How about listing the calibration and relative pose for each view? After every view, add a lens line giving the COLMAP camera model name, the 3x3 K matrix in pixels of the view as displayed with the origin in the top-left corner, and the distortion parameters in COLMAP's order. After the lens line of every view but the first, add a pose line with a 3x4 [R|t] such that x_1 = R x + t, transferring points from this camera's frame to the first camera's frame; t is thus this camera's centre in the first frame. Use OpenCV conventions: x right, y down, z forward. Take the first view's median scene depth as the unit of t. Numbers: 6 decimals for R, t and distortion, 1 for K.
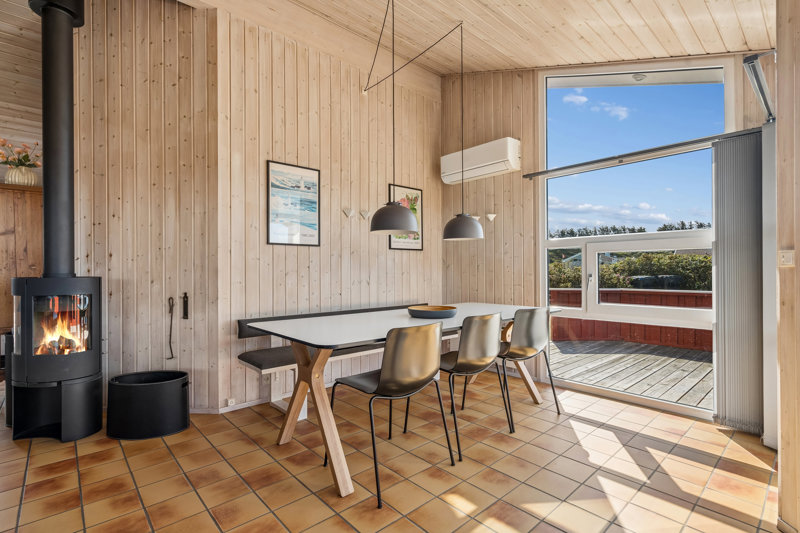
lens RADIAL K [[383.0, 0, 399.3], [0, 383.0, 270.6], [0, 0, 1]] dist [0.003453, 0.000515]
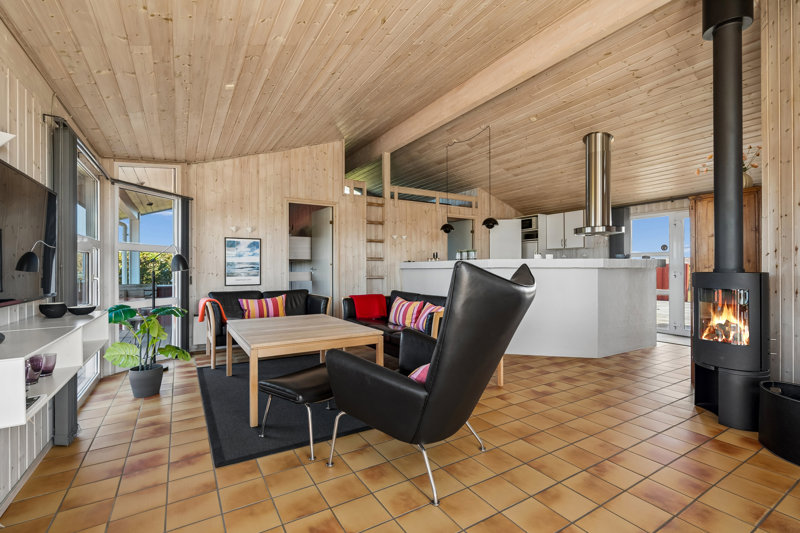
lens RADIAL K [[369.7, 0, 400.7], [0, 369.7, 265.1], [0, 0, 1]] dist [-0.000269, -0.000176]
pose [[-0.183822, -0.002107, -0.982957, 0.315287], [0.000712, 0.999997, -0.002276, -0.001151], [0.982959, -0.001119, -0.183820, 0.295852]]
